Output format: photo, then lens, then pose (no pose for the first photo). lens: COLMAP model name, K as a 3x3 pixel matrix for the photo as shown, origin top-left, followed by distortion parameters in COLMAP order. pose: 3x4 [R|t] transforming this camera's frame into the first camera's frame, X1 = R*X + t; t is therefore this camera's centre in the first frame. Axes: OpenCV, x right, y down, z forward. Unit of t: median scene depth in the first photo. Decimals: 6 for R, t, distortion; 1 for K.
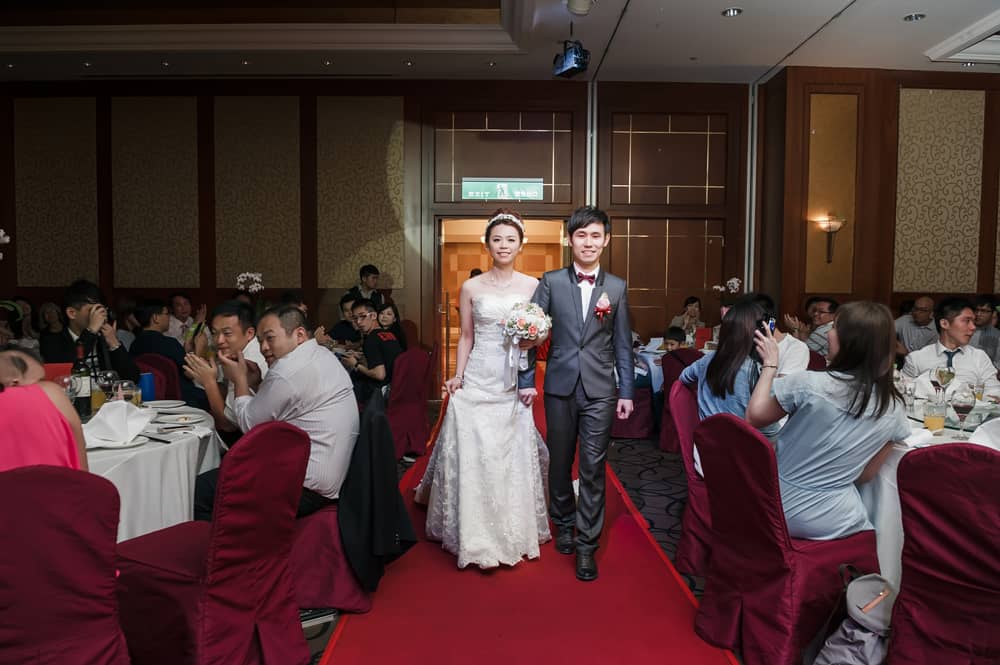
lens RADIAL K [[708.2, 0, 498.5], [0, 708.2, 334.2], [0, 0, 1]] dist [-0.001538, -0.001116]
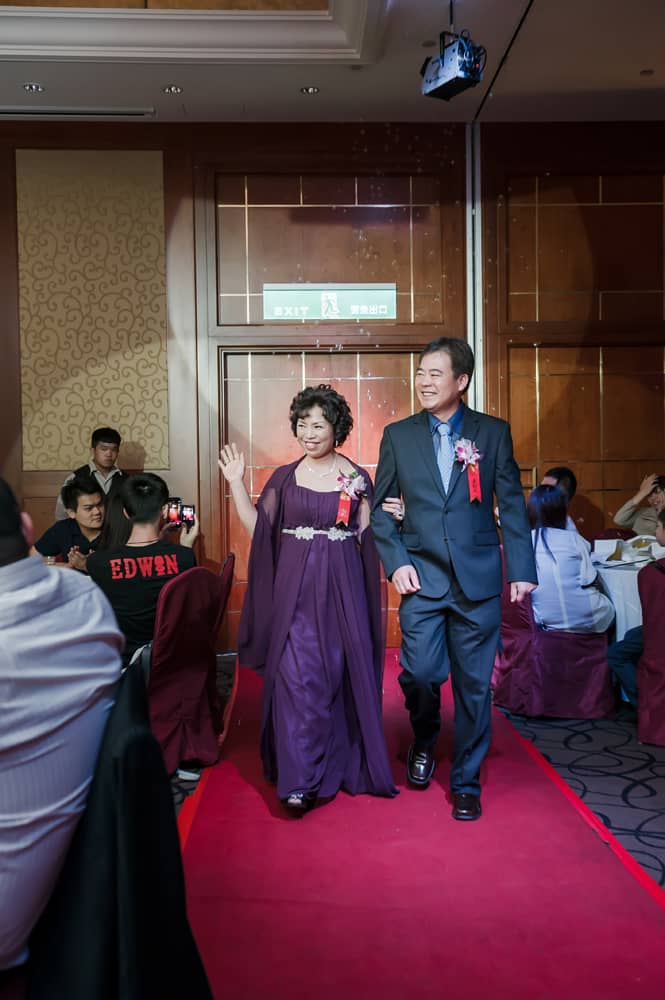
lens RADIAL K [[1060.6, 0, 334.3], [0, 1060.6, 498.3], [0, 0, 1]] dist [-0.074717, 0.000000]
pose [[0.999335, -0.029021, 0.022076, -0.017751], [0.029922, 0.998685, -0.041619, -0.000125], [-0.020839, 0.042252, 0.998890, 0.122371]]
